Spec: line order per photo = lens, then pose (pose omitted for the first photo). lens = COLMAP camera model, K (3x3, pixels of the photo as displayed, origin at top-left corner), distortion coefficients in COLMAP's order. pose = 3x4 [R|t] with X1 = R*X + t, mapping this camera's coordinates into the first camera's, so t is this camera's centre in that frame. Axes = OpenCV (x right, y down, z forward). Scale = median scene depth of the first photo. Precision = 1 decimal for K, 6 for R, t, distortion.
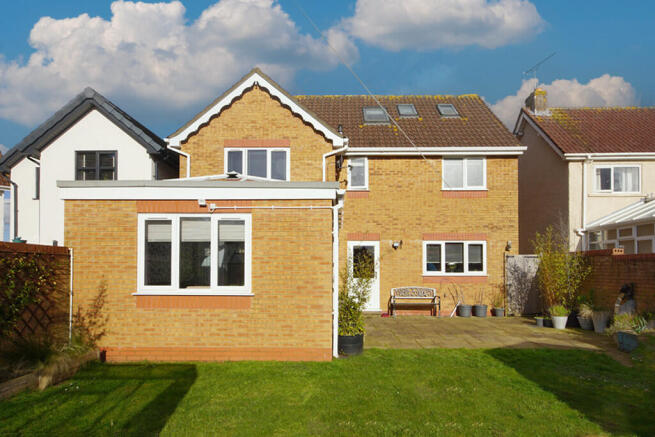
lens RADIAL K [[382.9, 0, 327.0], [0, 382.9, 256.9], [0, 0, 1]] dist [-0.002700, 0.000361]
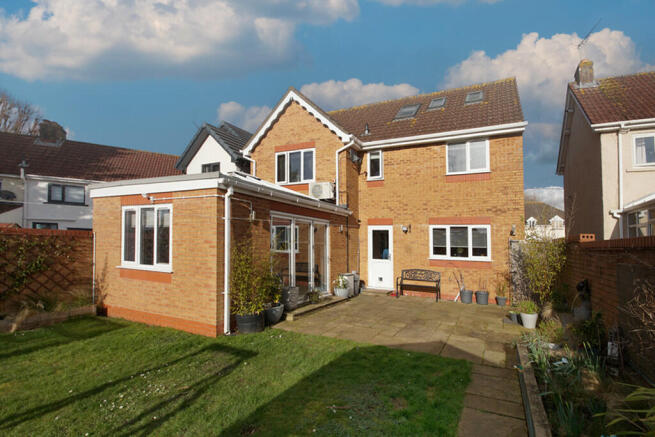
lens RADIAL K [[297.8, 0, 364.9], [0, 297.8, 233.1], [0, 0, 1]] dist [-0.014400, -0.000988]
pose [[0.937414, 0.003491, -0.348199, 0.373684], [-0.009107, 0.999853, -0.014495, -0.007541], [0.348097, 0.016759, 0.937309, 0.191441]]
